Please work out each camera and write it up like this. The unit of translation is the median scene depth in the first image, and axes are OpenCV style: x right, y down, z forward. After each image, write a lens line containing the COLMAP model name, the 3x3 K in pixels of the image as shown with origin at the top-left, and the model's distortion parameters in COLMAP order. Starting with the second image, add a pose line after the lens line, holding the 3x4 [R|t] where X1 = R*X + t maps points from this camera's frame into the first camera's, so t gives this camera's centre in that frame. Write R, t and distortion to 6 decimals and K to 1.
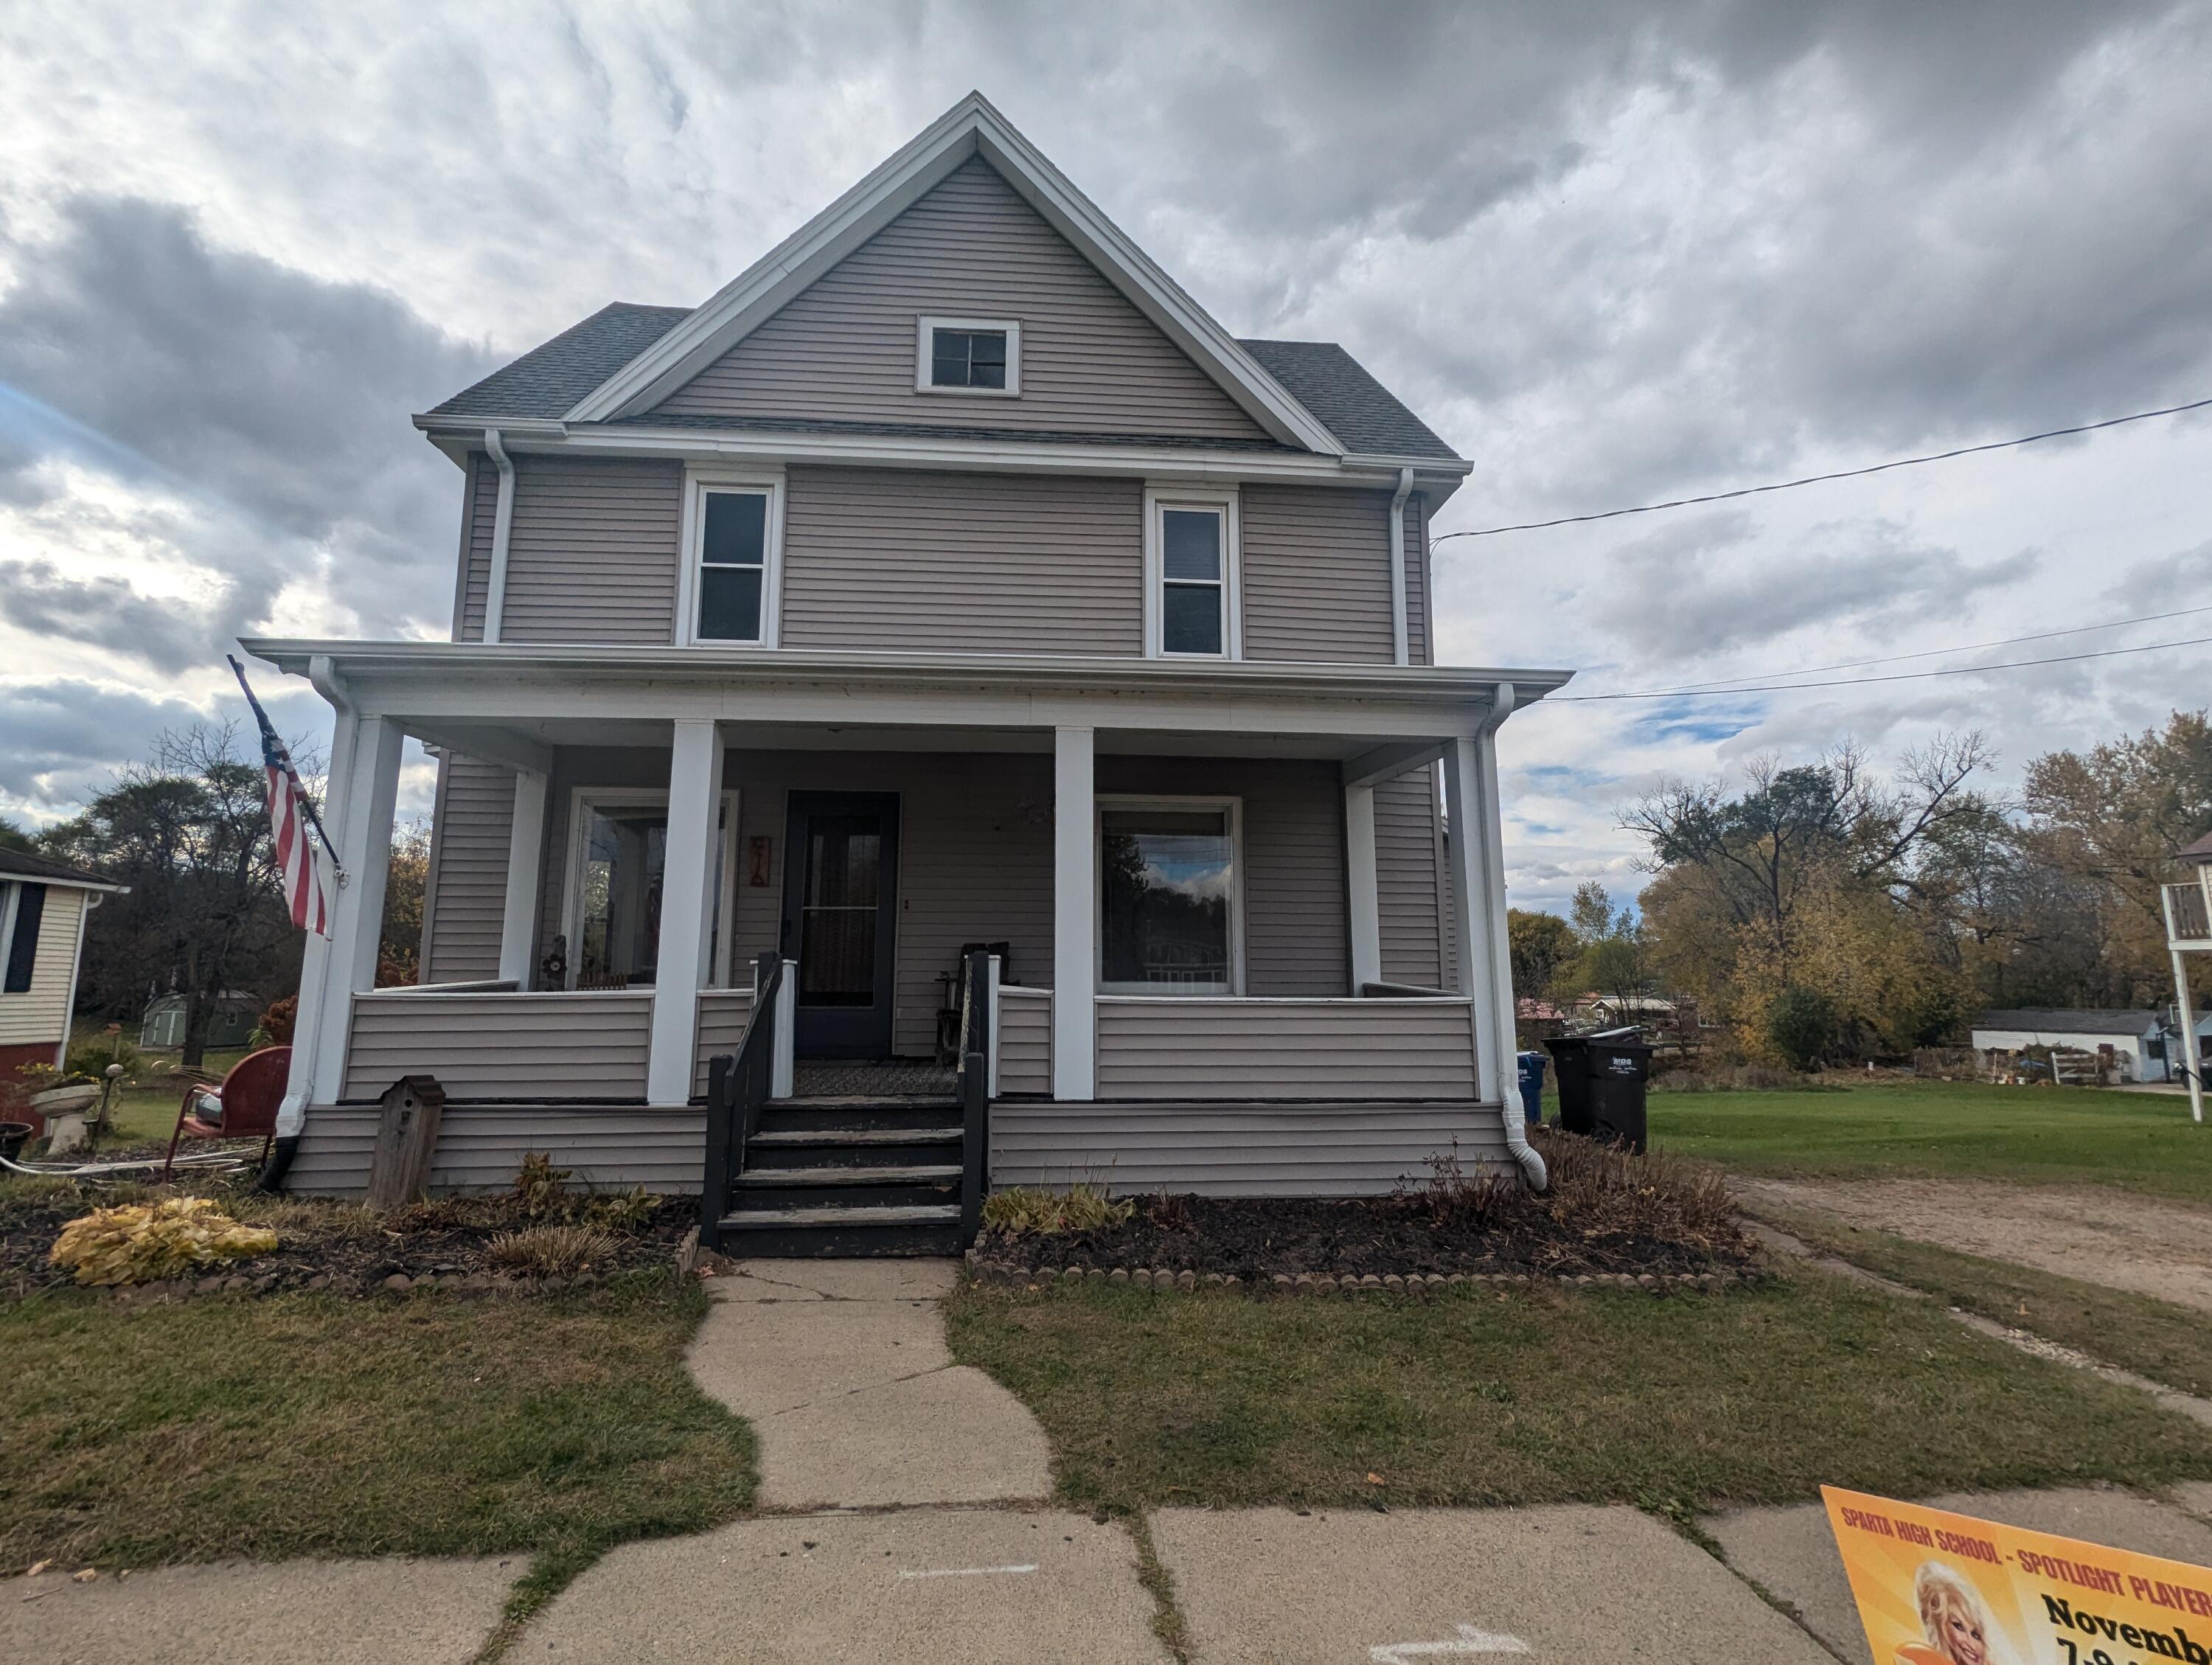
lens RADIAL K [[1044.1, 0, 1098.3], [0, 1044.1, 843.1], [0, 0, 1]] dist [-0.001315, 0.000296]
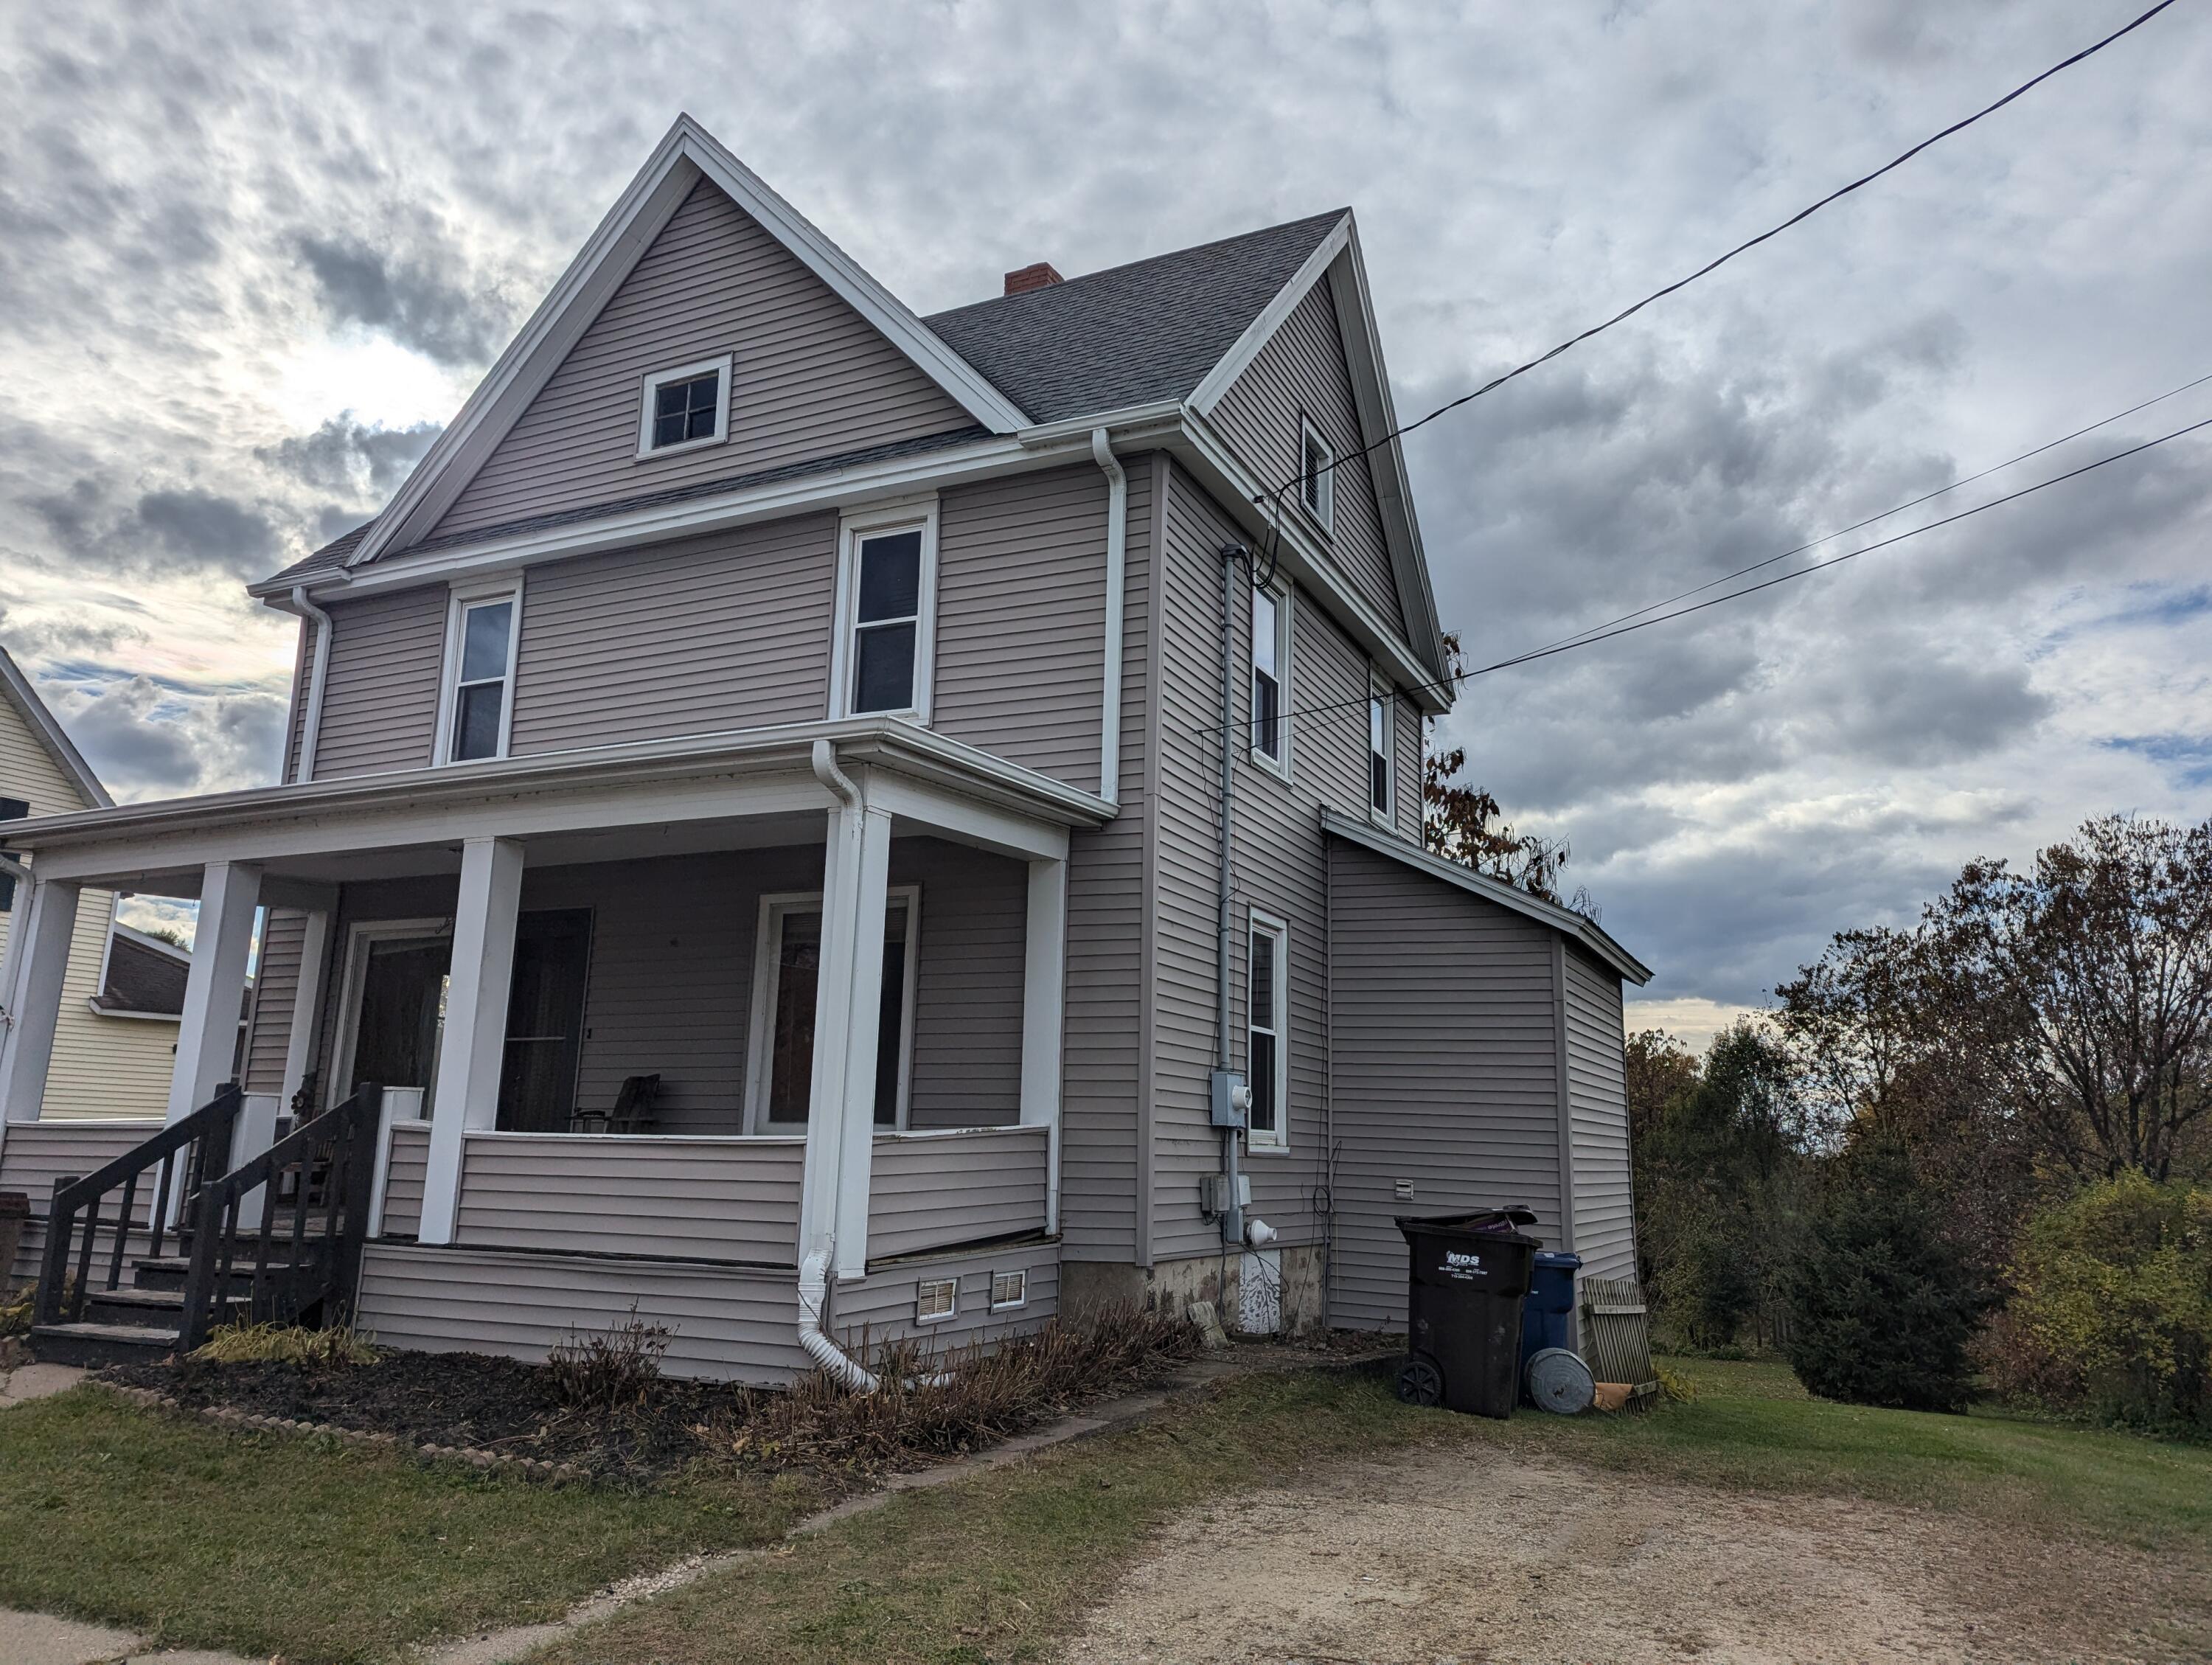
lens RADIAL K [[1546.8, 0, 1098.0], [0, 1546.8, 826.7], [0, 0, 1]] dist [0.060318, -0.039444]
pose [[0.856907, -0.084983, -0.508417, 0.833598], [0.050711, 0.995430, -0.080917, 0.012791], [0.512970, 0.043556, 0.857301, 0.061627]]
